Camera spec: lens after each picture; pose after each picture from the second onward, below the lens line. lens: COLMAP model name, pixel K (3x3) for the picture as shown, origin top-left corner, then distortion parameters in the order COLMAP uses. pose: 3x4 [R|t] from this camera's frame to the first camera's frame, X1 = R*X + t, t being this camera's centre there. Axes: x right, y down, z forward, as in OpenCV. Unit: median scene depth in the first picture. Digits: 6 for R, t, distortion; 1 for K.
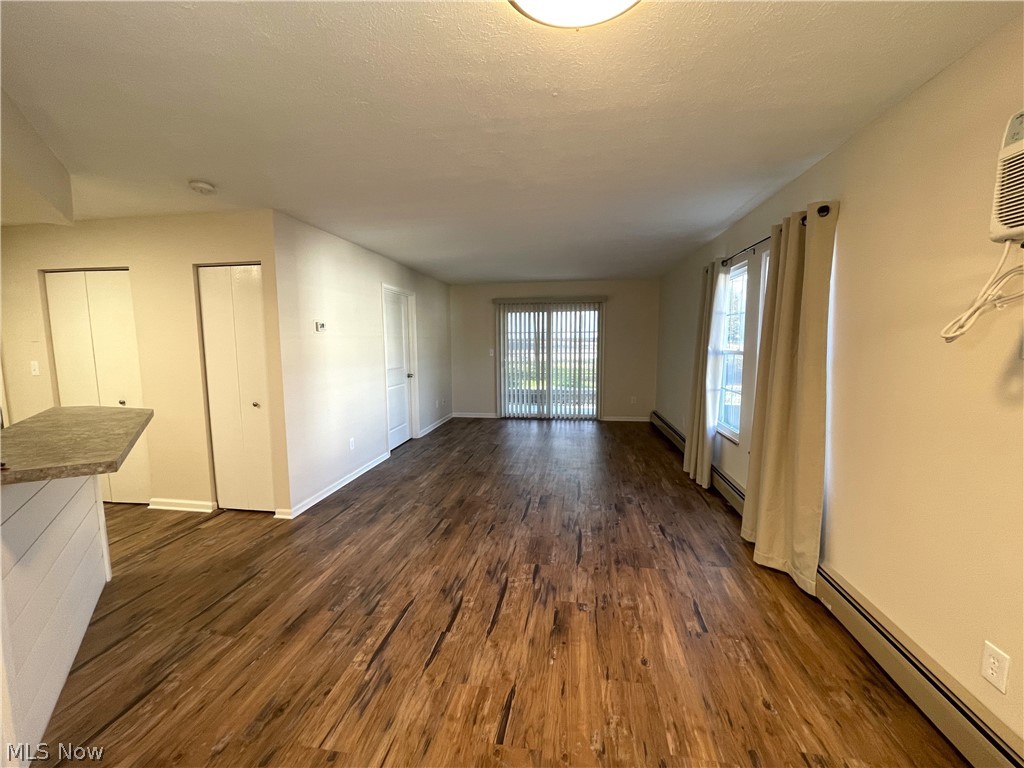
lens RADIAL K [[413.1, 0, 514.4], [0, 413.1, 385.4], [0, 0, 1]] dist [0.000559, -0.000237]
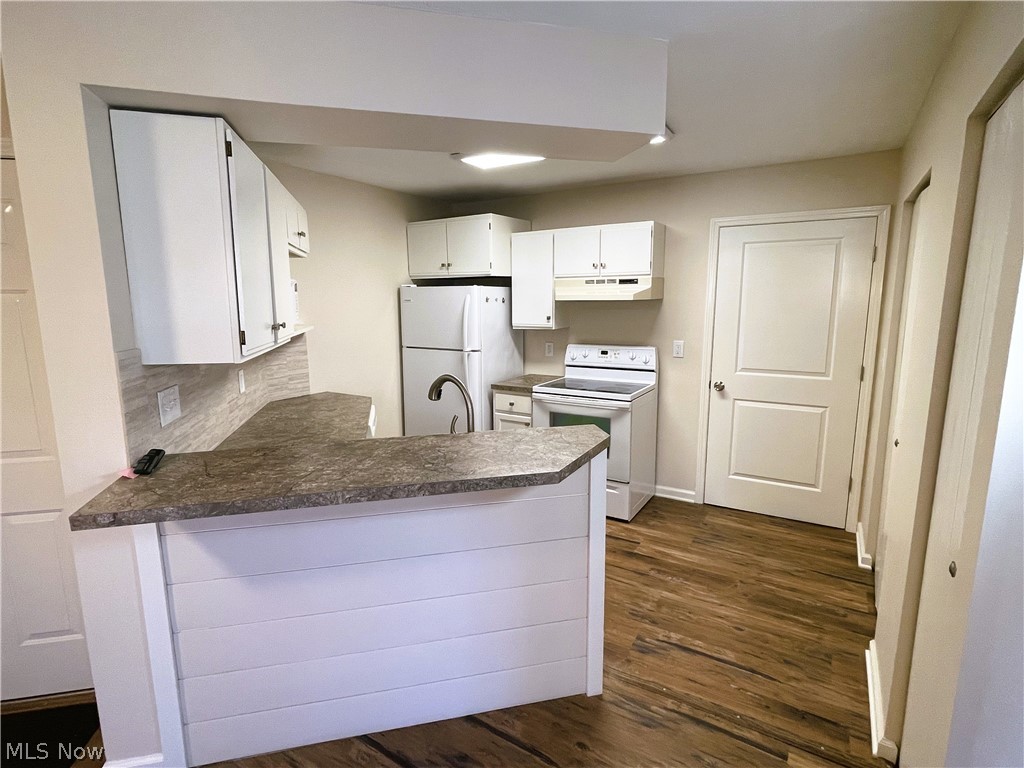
lens RADIAL K [[515.8, 0, 508.3], [0, 515.8, 387.2], [0, 0, 1]] dist [-0.000228, 0.000247]
pose [[-0.394563, 0.157668, -0.905241, -0.230717], [-0.088785, 0.974017, 0.208345, -0.146680], [0.914569, 0.162578, -0.370313, 0.976707]]
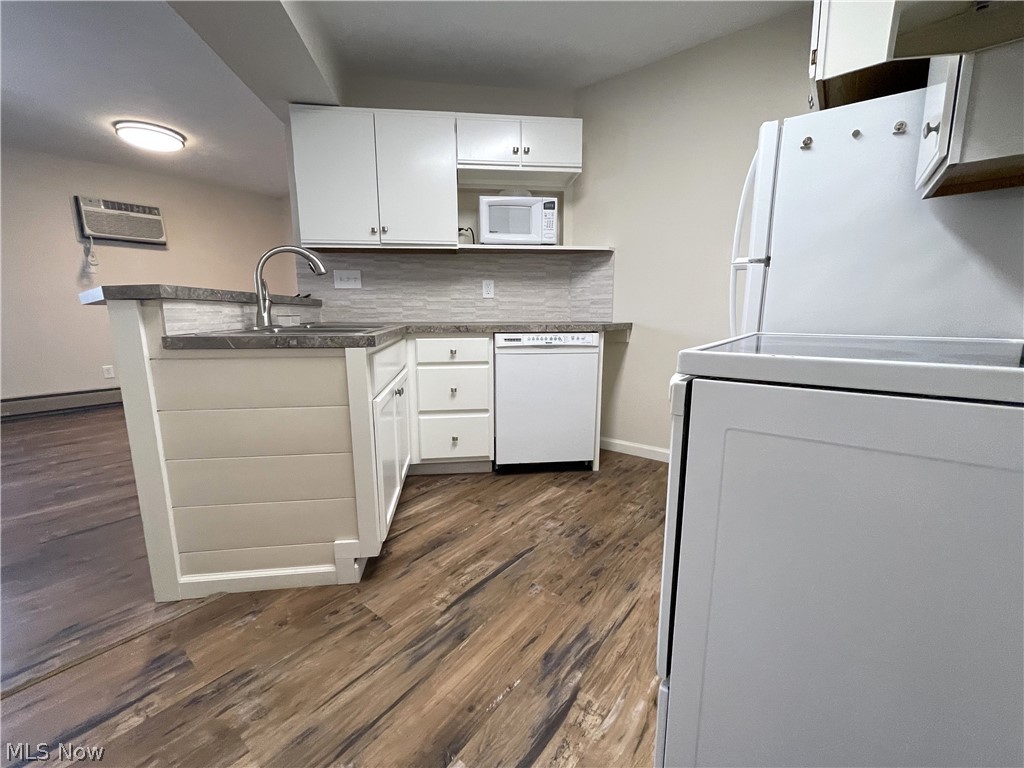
lens RADIAL K [[413.1, 0, 512.9], [0, 413.1, 384.9], [0, 0, 1]] dist [0.000559, -0.000237]
pose [[-0.875755, -0.082297, 0.475689, -1.471946], [0.053837, 0.962567, 0.265645, 0.050161], [-0.479744, 0.258249, -0.838542, 1.043660]]
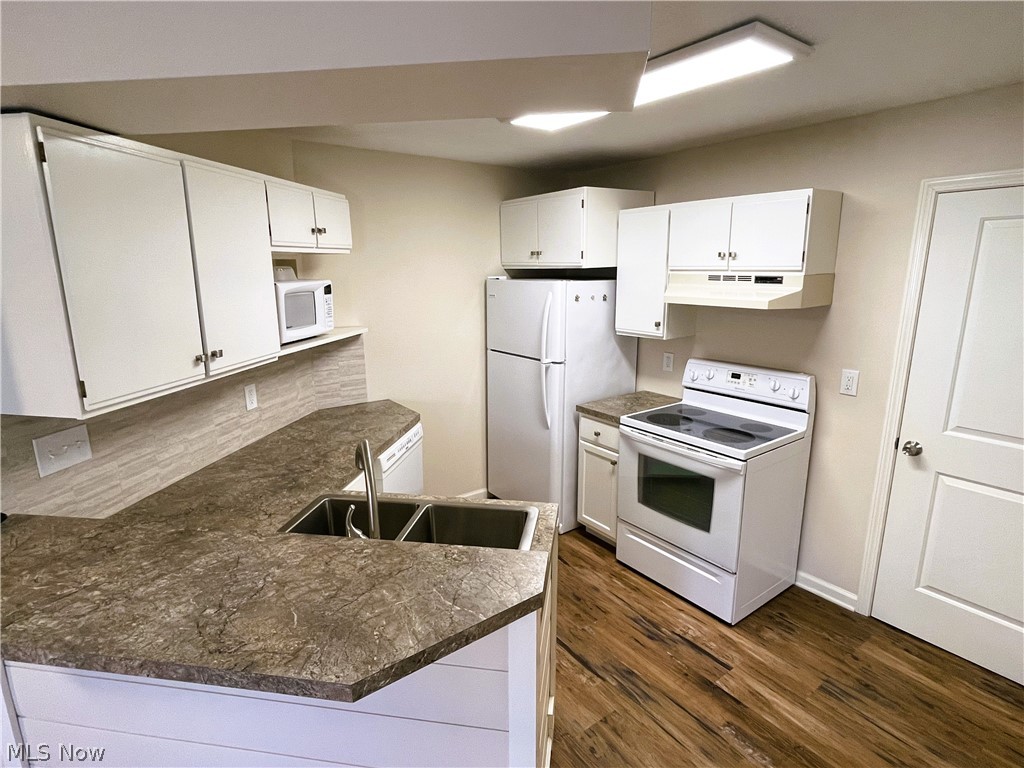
lens RADIAL K [[534.4, 0, 510.5], [0, 534.4, 387.4], [0, 0, 1]] dist [-0.009617, 0.006005]
pose [[-0.712022, 0.160253, -0.683625, -0.606384], [-0.067116, 0.953616, 0.293448, -0.225423], [0.698942, 0.254824, -0.668241, 1.077024]]
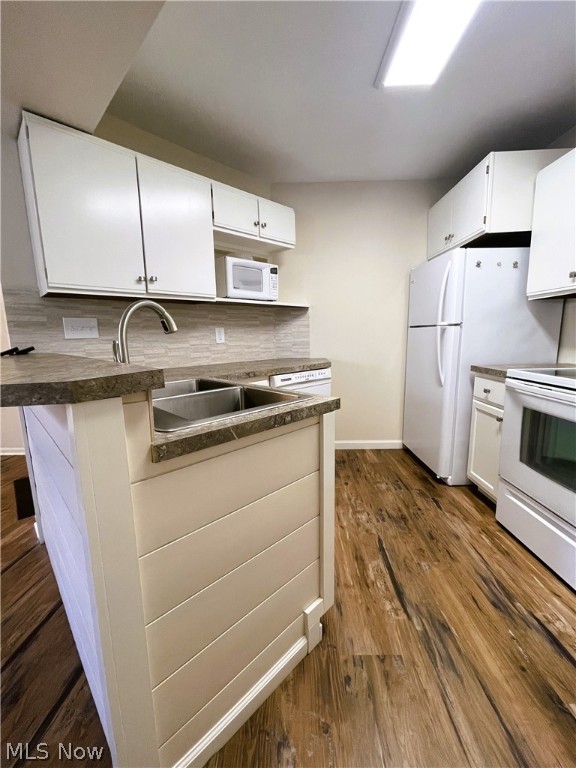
lens RADIAL K [[309.9, 0, 288.5], [0, 309.9, 384.6], [0, 0, 1]] dist [0.000559, -0.000237]
pose [[-0.989838, 0.043639, -0.135341, -0.980325], [0.006926, 0.965413, 0.260635, -0.002511], [0.142033, 0.257049, -0.955904, 1.054212]]
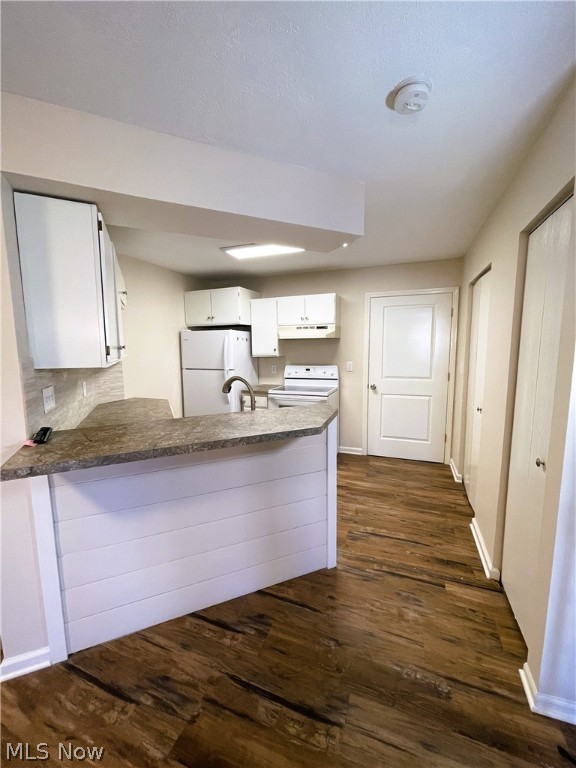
lens RADIAL K [[309.9, 0, 285.1], [0, 309.9, 386.0], [0, 0, 1]] dist [0.000559, -0.000237]
pose [[-0.221397, 0.125449, -0.967081, -0.198885], [-0.090765, 0.984736, 0.148518, -0.097478], [0.970951, 0.120658, -0.206631, 0.881677]]
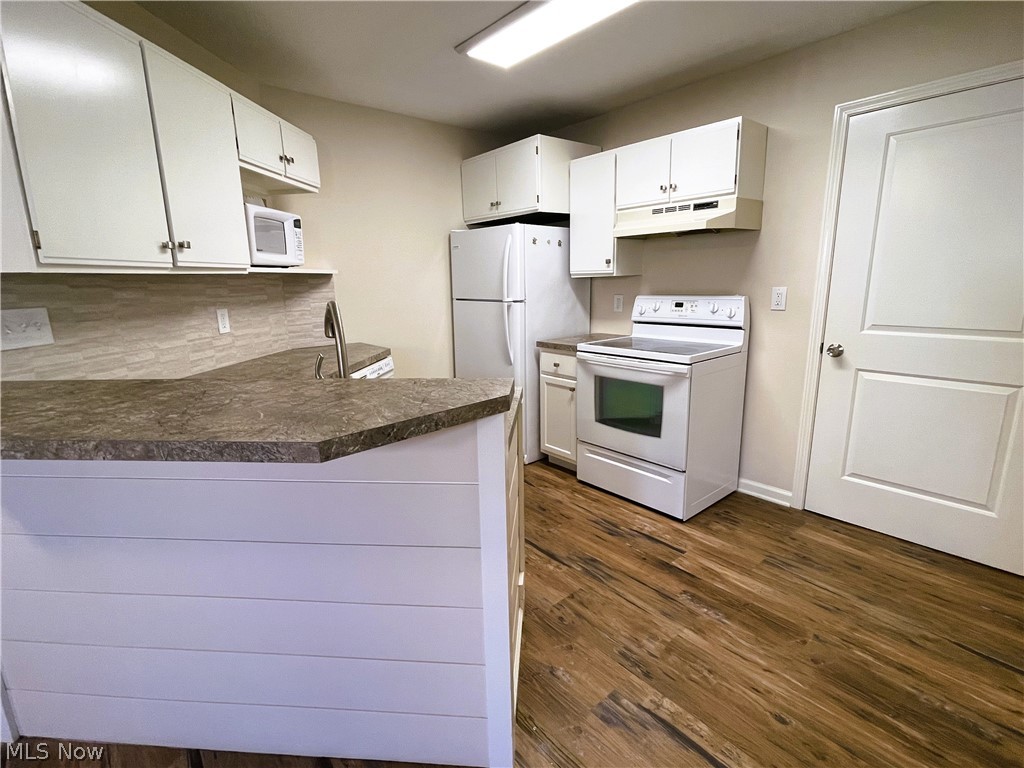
lens RADIAL K [[485.0, 0, 509.8], [0, 485.0, 386.0], [0, 0, 1]] dist [-0.009888, 0.005314]
pose [[-0.658490, 0.175003, -0.731960, -0.599013], [-0.059181, 0.957536, 0.282176, -0.072515], [0.750259, 0.229128, -0.620170, 1.097168]]
